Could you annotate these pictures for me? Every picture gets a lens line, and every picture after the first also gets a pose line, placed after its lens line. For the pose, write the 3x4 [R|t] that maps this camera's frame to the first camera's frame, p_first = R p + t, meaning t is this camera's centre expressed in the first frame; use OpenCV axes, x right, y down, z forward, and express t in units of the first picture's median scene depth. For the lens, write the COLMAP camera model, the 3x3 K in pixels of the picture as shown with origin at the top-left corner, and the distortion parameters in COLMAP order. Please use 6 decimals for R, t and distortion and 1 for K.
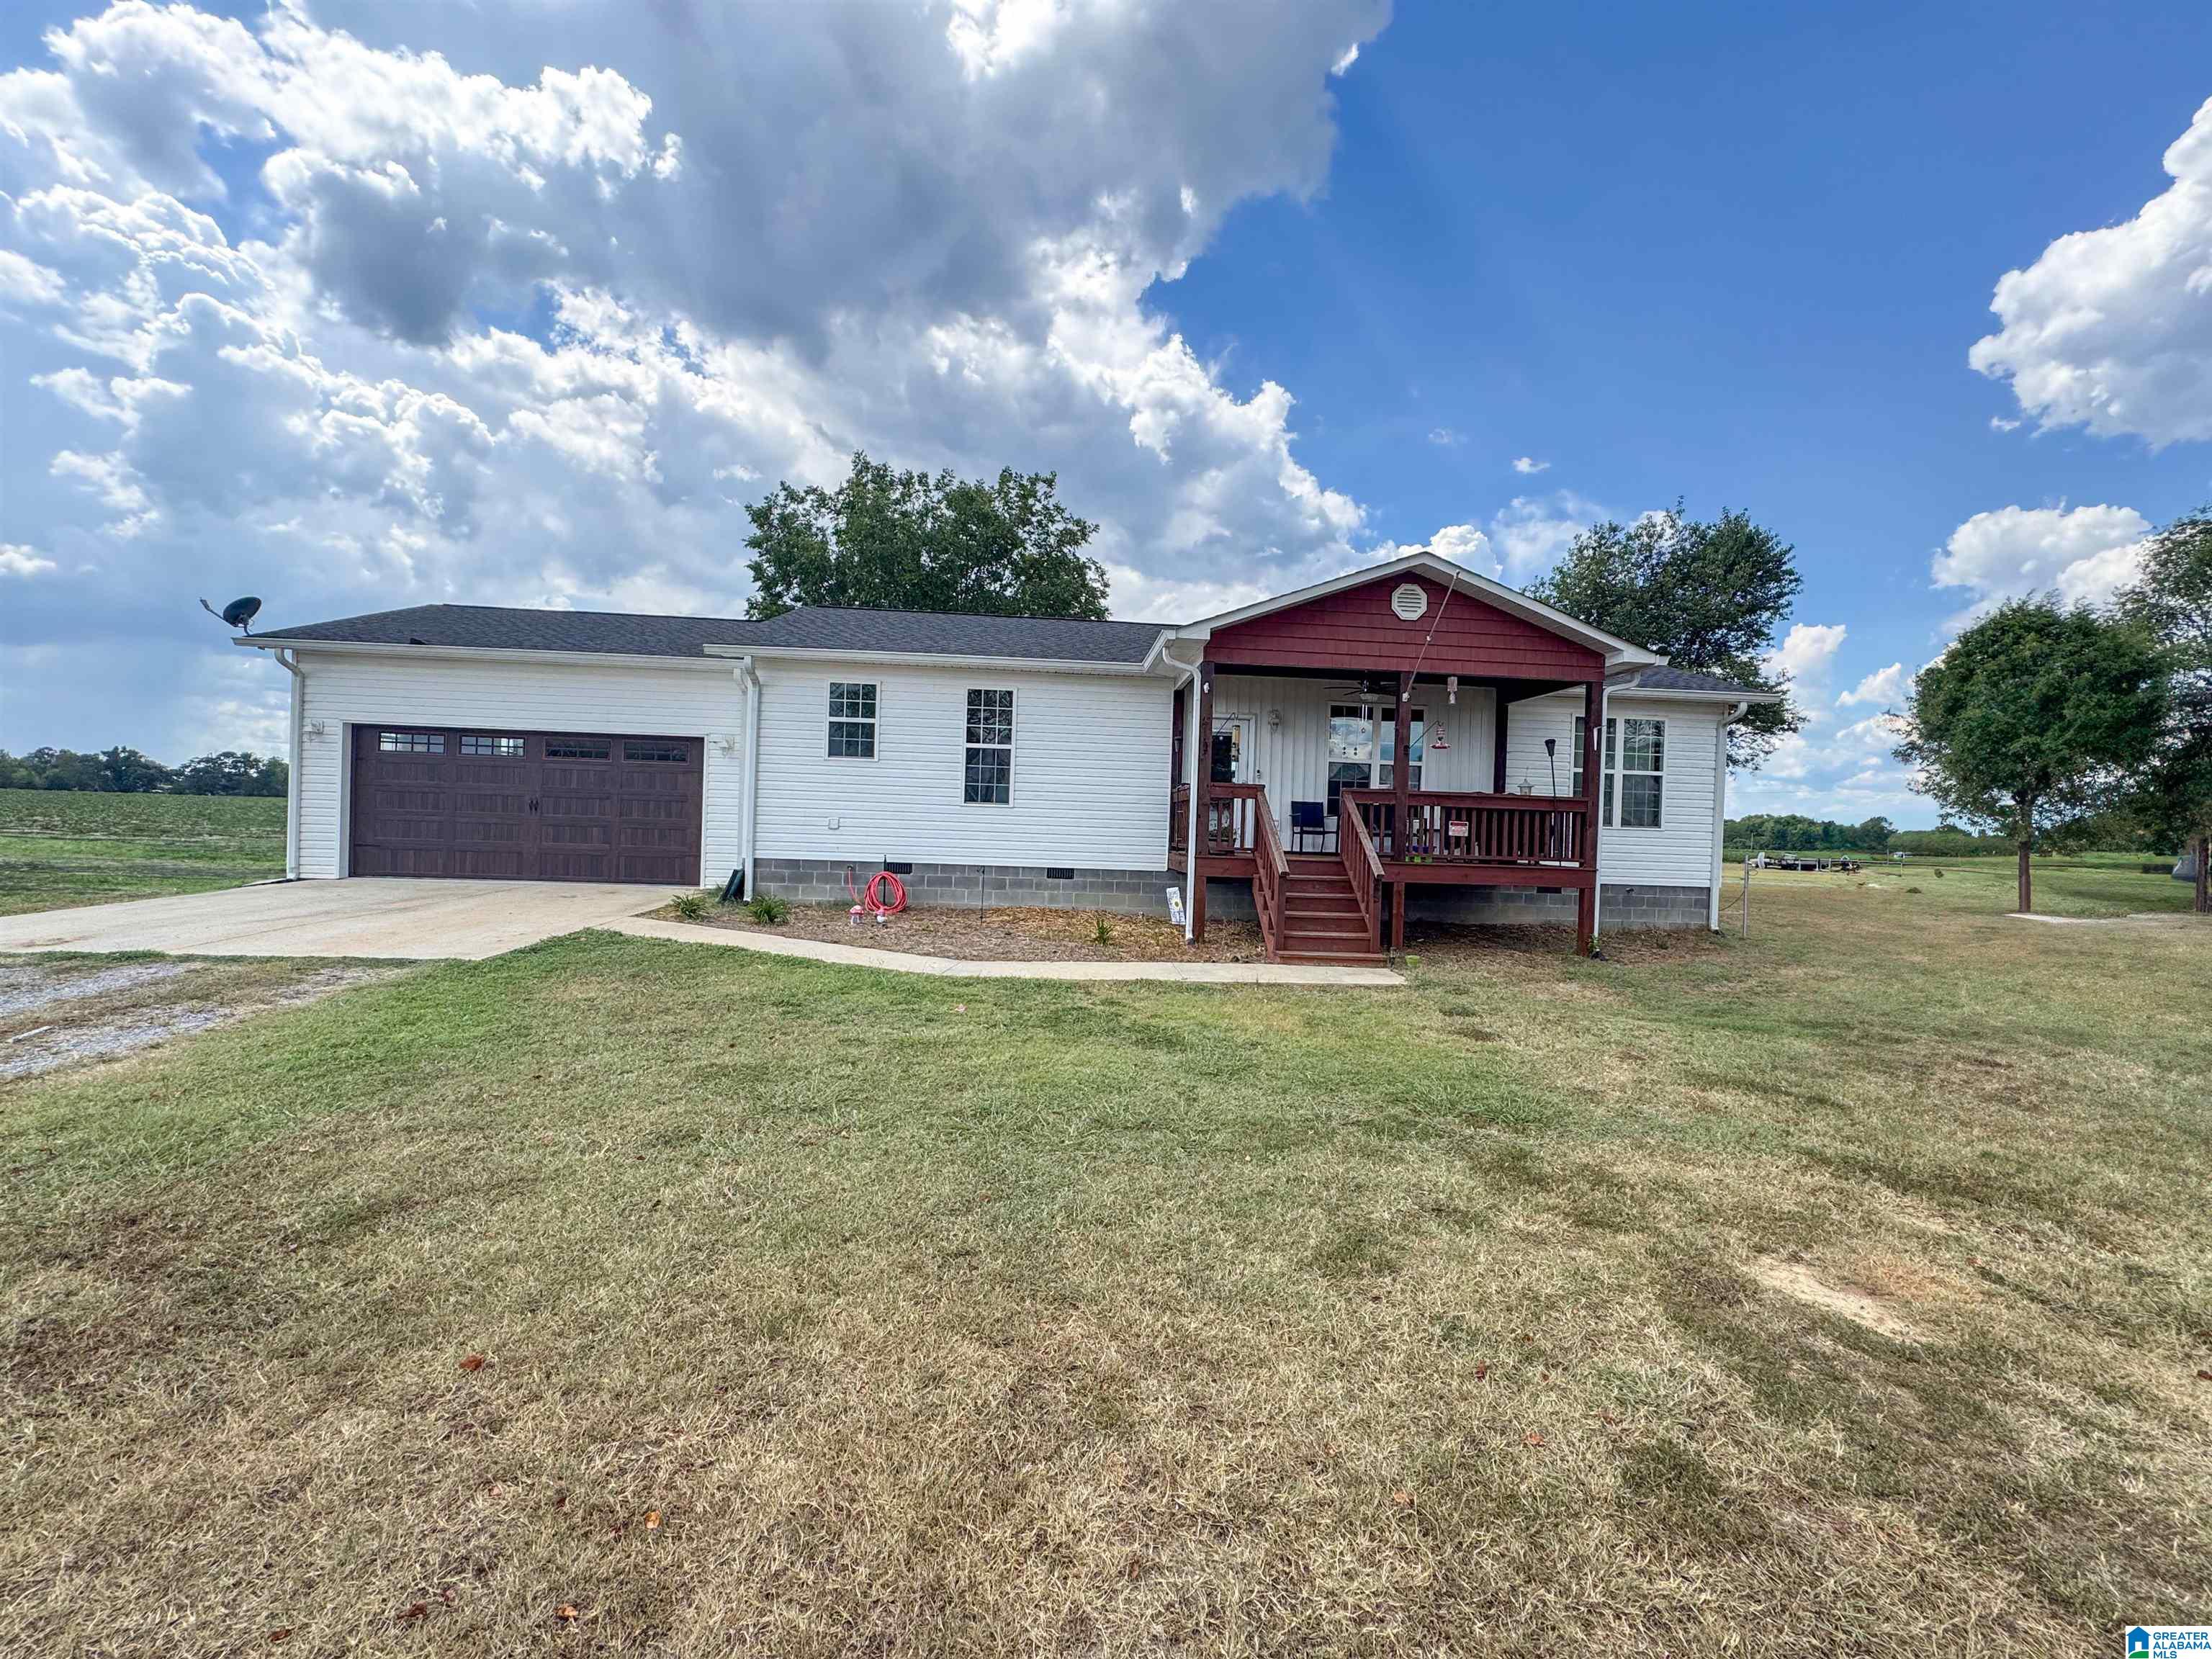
lens RADIAL K [[884.0, 0, 1106.0], [0, 884.0, 829.5], [0, 0, 1]] dist [-0.003135, 0.000481]
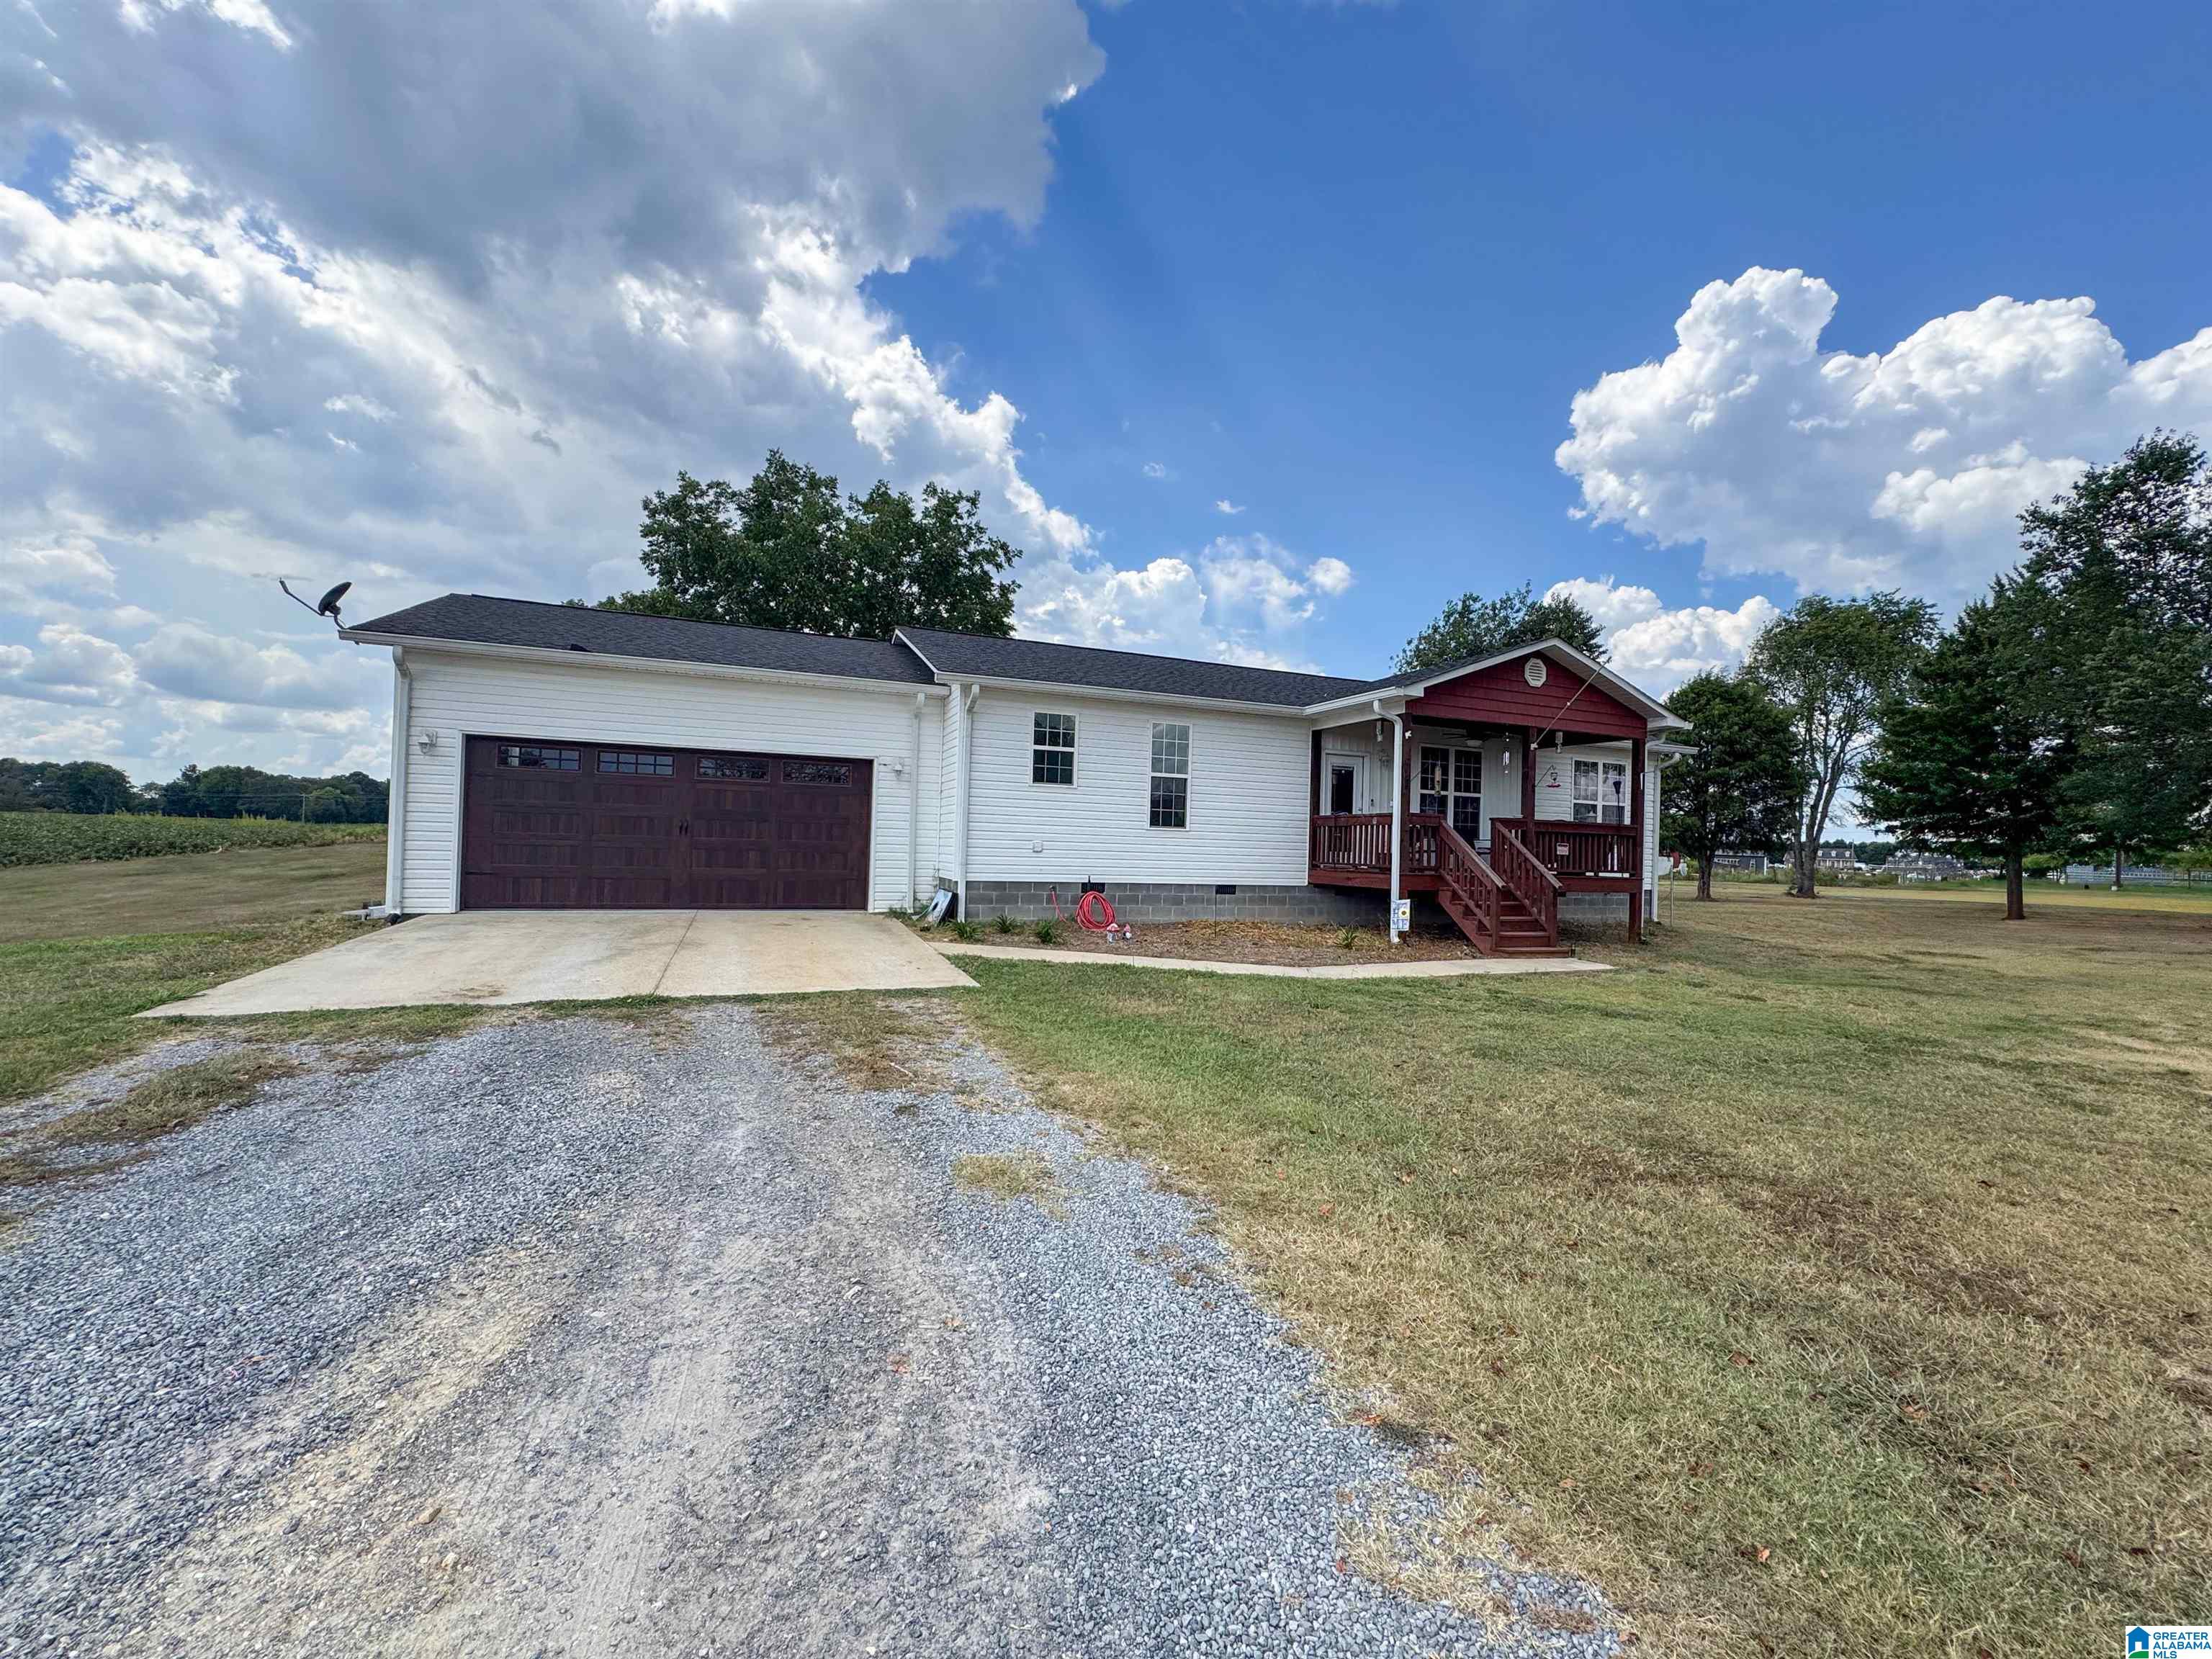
lens RADIAL K [[888.4, 0, 1105.8], [0, 888.4, 841.6], [0, 0, 1]] dist [-0.001430, -0.000509]
pose [[0.952251, -0.003896, 0.305292, -0.519448], [0.003326, 0.999992, 0.002390, -0.014111], [-0.305299, -0.001260, 0.952256, -0.029027]]
